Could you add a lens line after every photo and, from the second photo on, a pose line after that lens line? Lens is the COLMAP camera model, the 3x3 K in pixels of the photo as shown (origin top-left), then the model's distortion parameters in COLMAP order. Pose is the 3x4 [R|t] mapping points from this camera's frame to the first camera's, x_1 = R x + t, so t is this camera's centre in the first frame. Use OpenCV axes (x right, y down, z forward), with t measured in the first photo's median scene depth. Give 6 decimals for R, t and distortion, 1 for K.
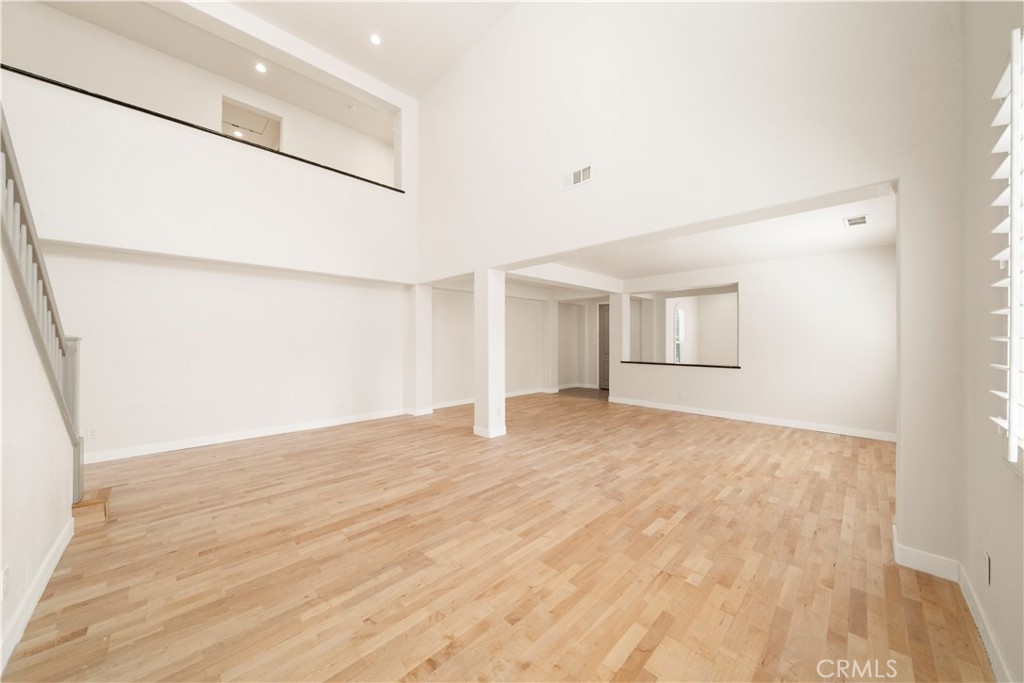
lens RADIAL K [[351.0, 0, 515.4], [0, 351.0, 342.8], [0, 0, 1]] dist [-0.008193, -0.000027]
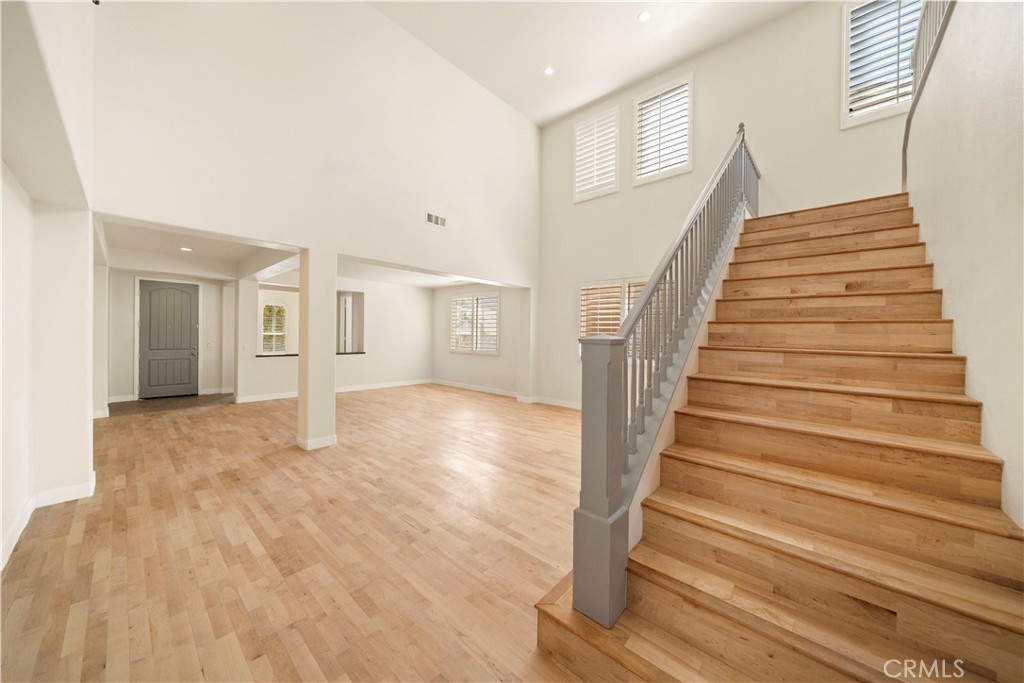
lens RADIAL K [[351.0, 0, 503.3], [0, 351.0, 334.4], [0, 0, 1]] dist [-0.008193, -0.000027]
pose [[-0.041688, -0.003295, 0.999125, -1.447004], [-0.005251, 0.999981, 0.003079, -0.017774], [-0.999117, -0.005118, -0.041705, 0.902530]]
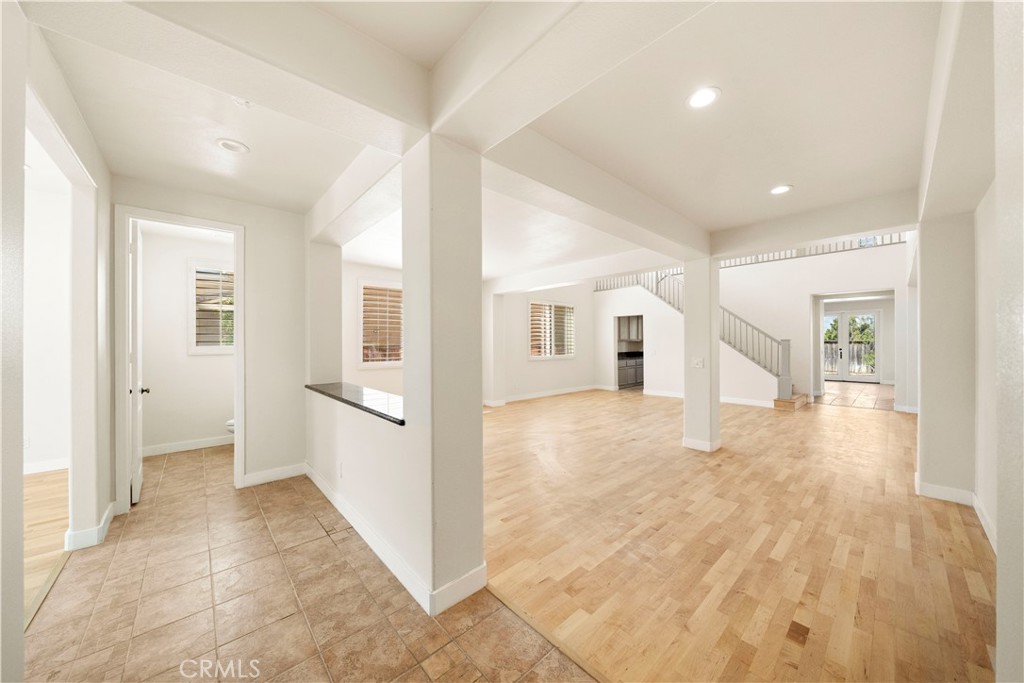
lens RADIAL K [[351.0, 0, 509.6], [0, 351.0, 344.0], [0, 0, 1]] dist [-0.008193, -0.000027]
pose [[-0.998704, 0.002342, 0.050849, 0.582389], [0.002348, 0.999997, 0.000061, 0.000911], [-0.050849, 0.000180, -0.998706, 2.954202]]
